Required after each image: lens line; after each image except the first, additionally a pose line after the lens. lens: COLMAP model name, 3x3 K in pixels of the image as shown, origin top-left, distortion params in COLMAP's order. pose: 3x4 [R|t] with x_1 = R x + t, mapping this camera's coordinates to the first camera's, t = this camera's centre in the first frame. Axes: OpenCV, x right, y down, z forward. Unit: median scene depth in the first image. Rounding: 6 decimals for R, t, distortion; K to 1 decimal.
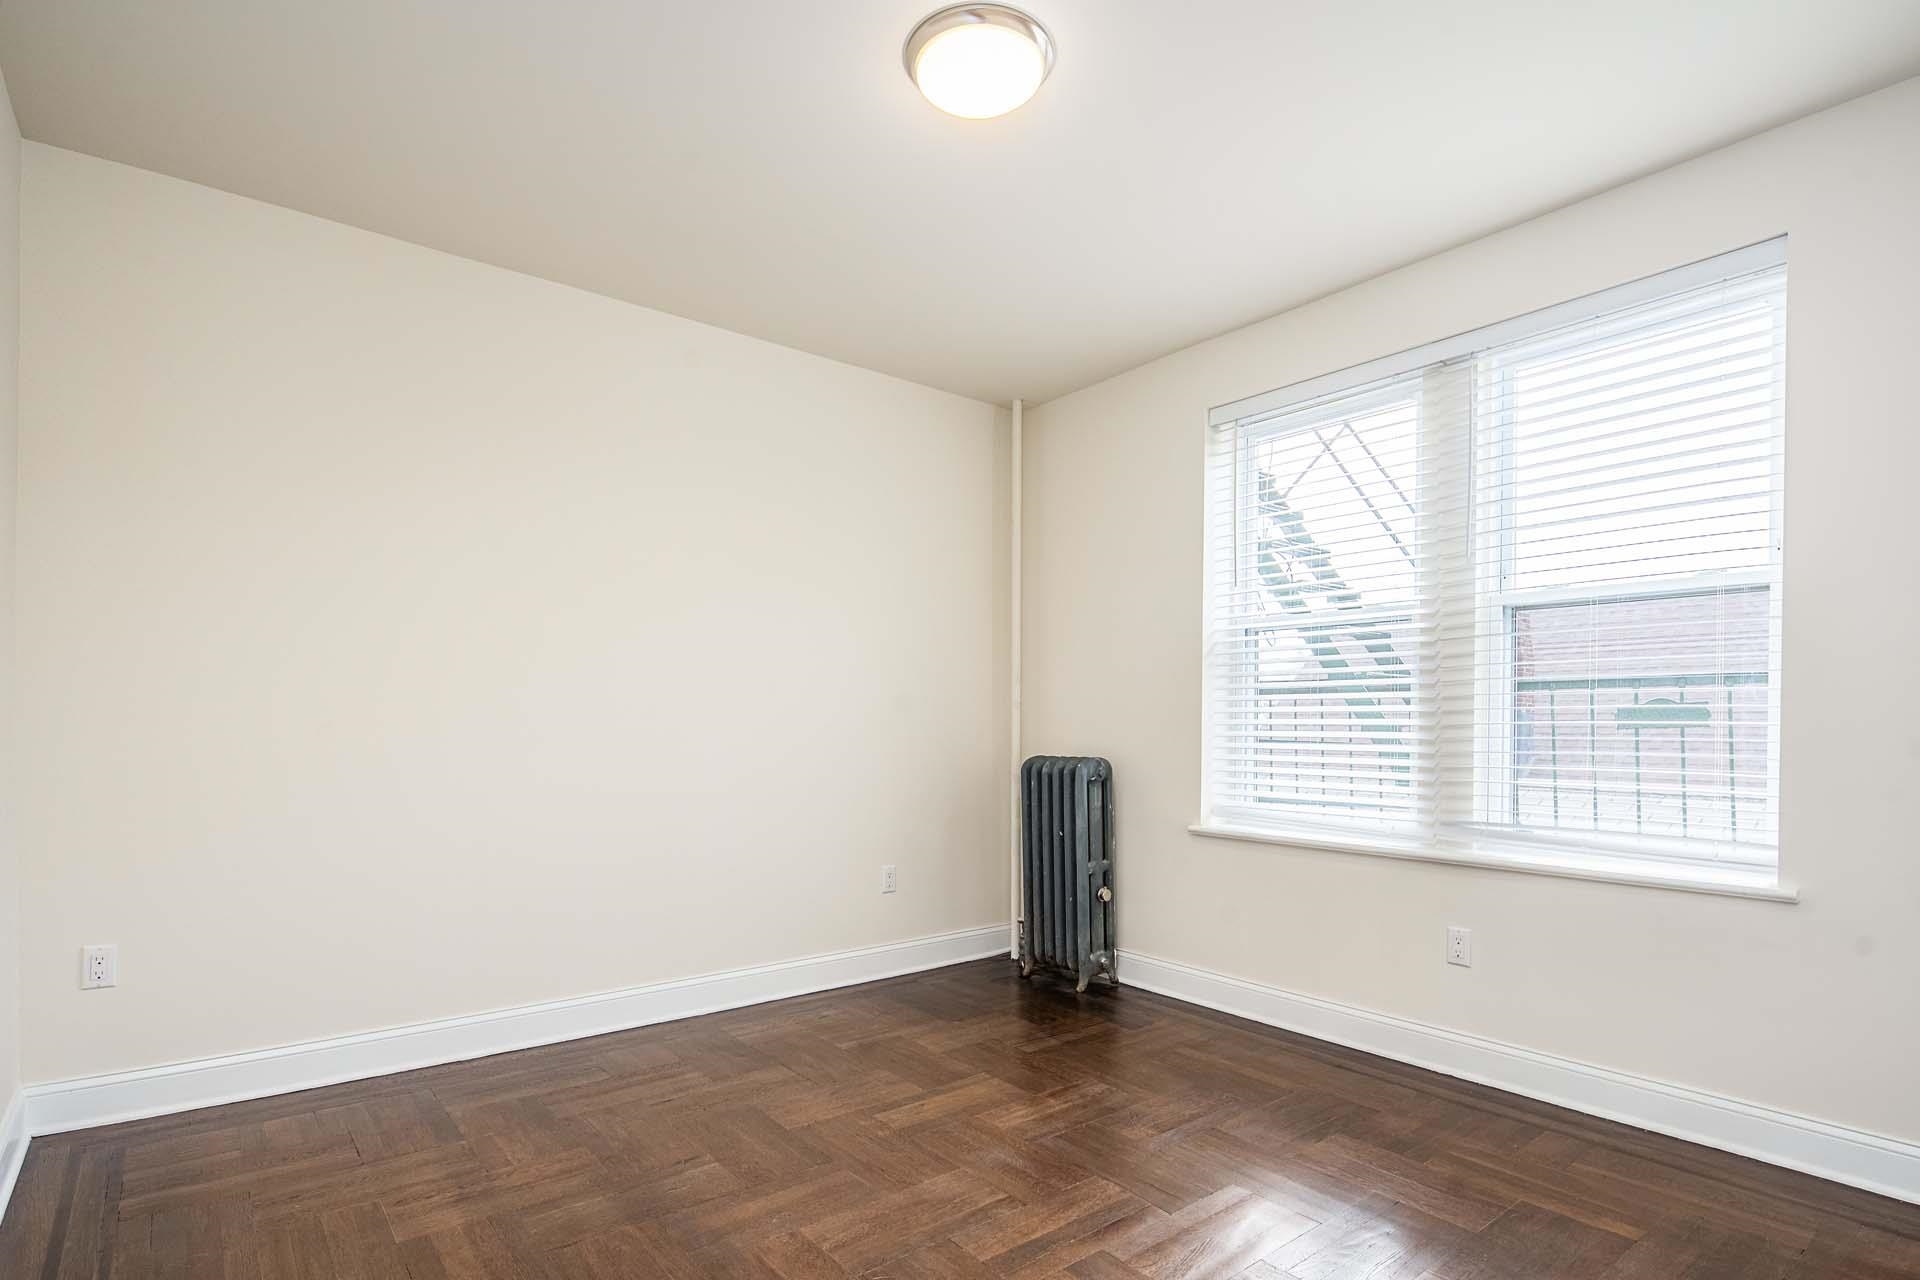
lens RADIAL K [[964.6, 0, 957.5], [0, 964.6, 727.7], [0, 0, 1]] dist [0.002159, -0.011113]
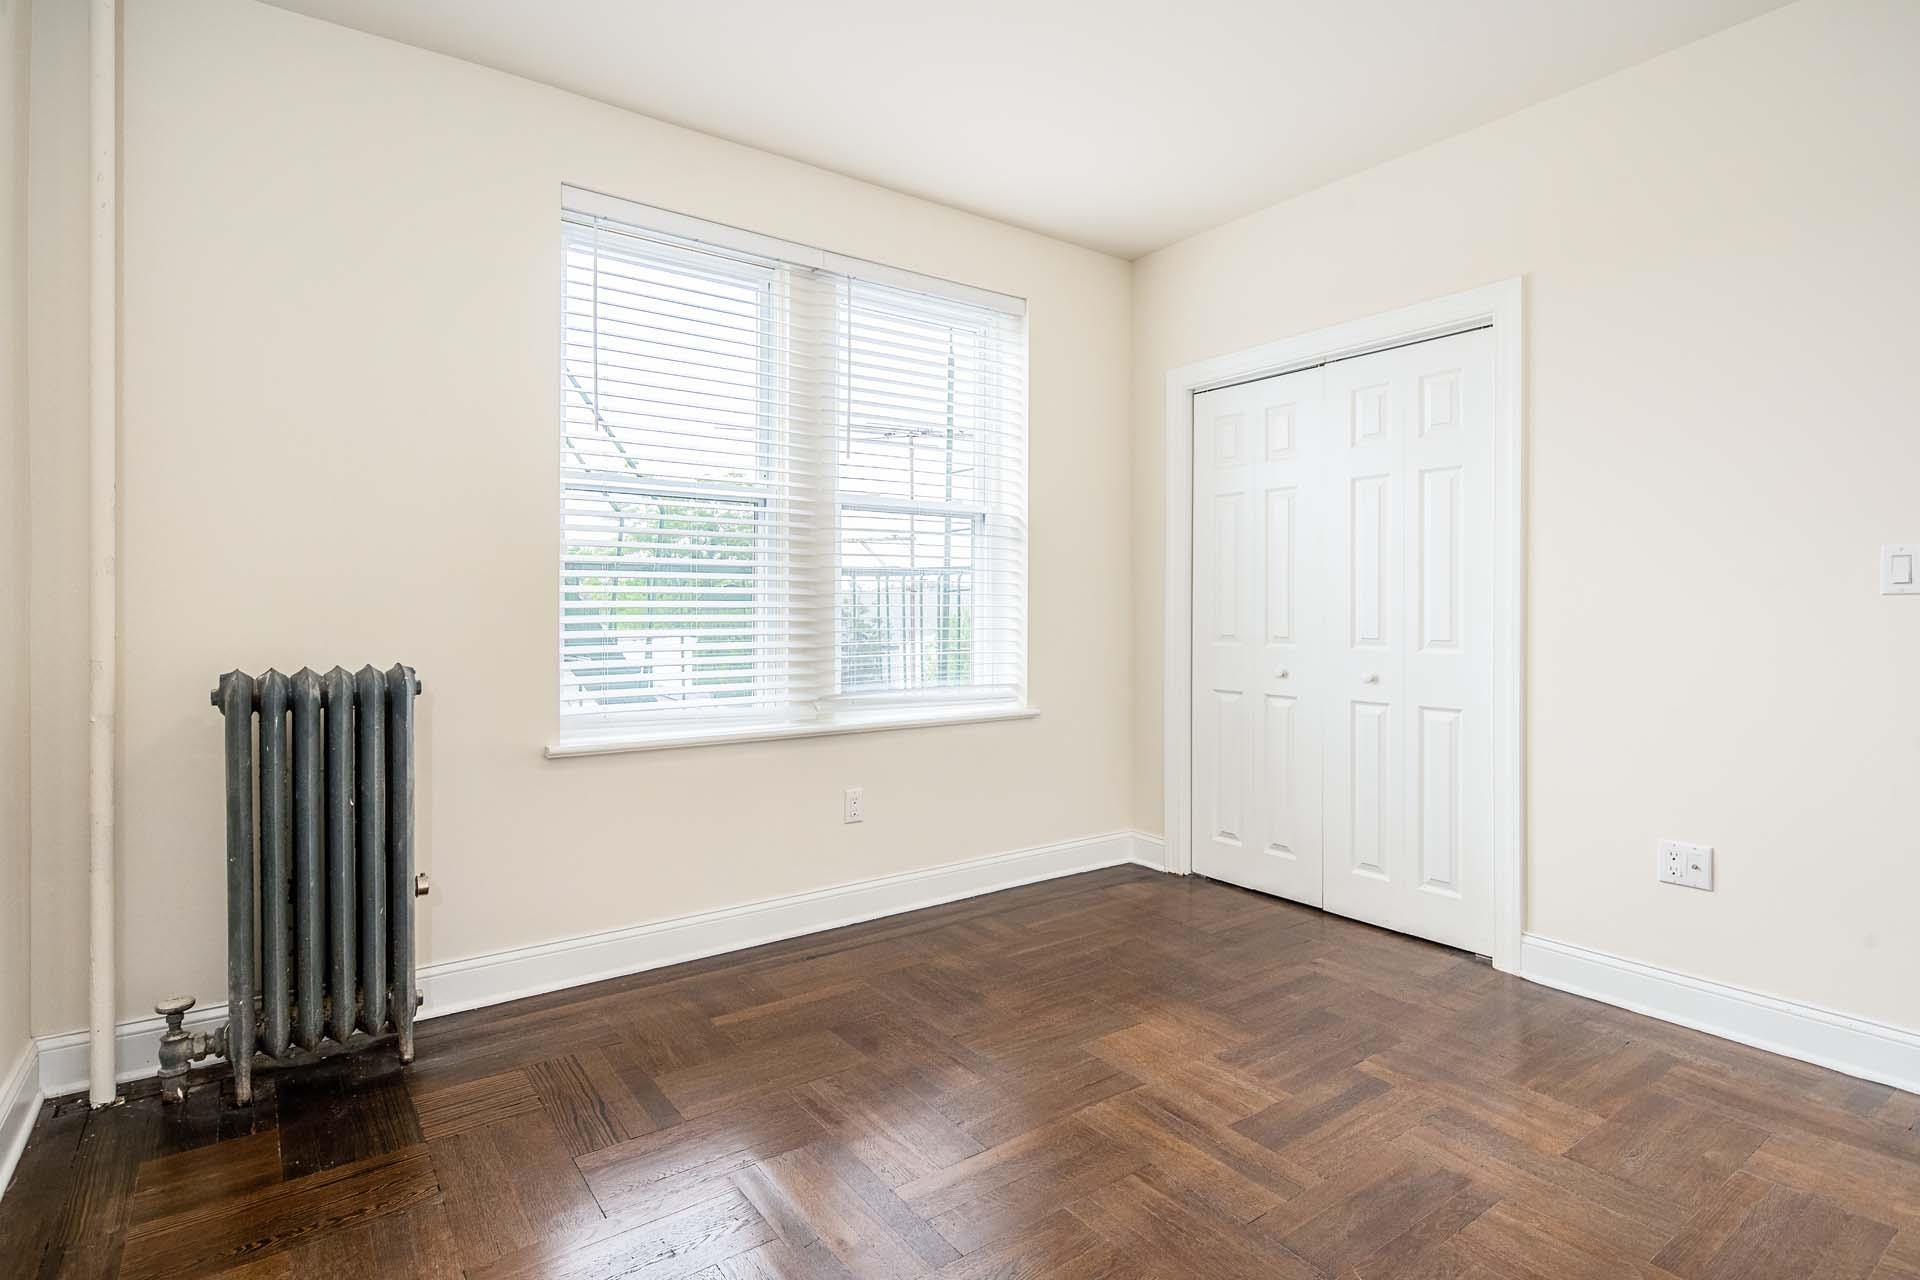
lens RADIAL K [[945.6, 0, 959.7], [0, 945.6, 606.0], [0, 0, 1]] dist [-0.040309, -0.000582]
pose [[0.030569, -0.005682, 0.999517, -0.525956], [0.000993, 0.999984, 0.005655, -0.009966], [-0.999532, 0.000820, 0.030574, 0.785156]]
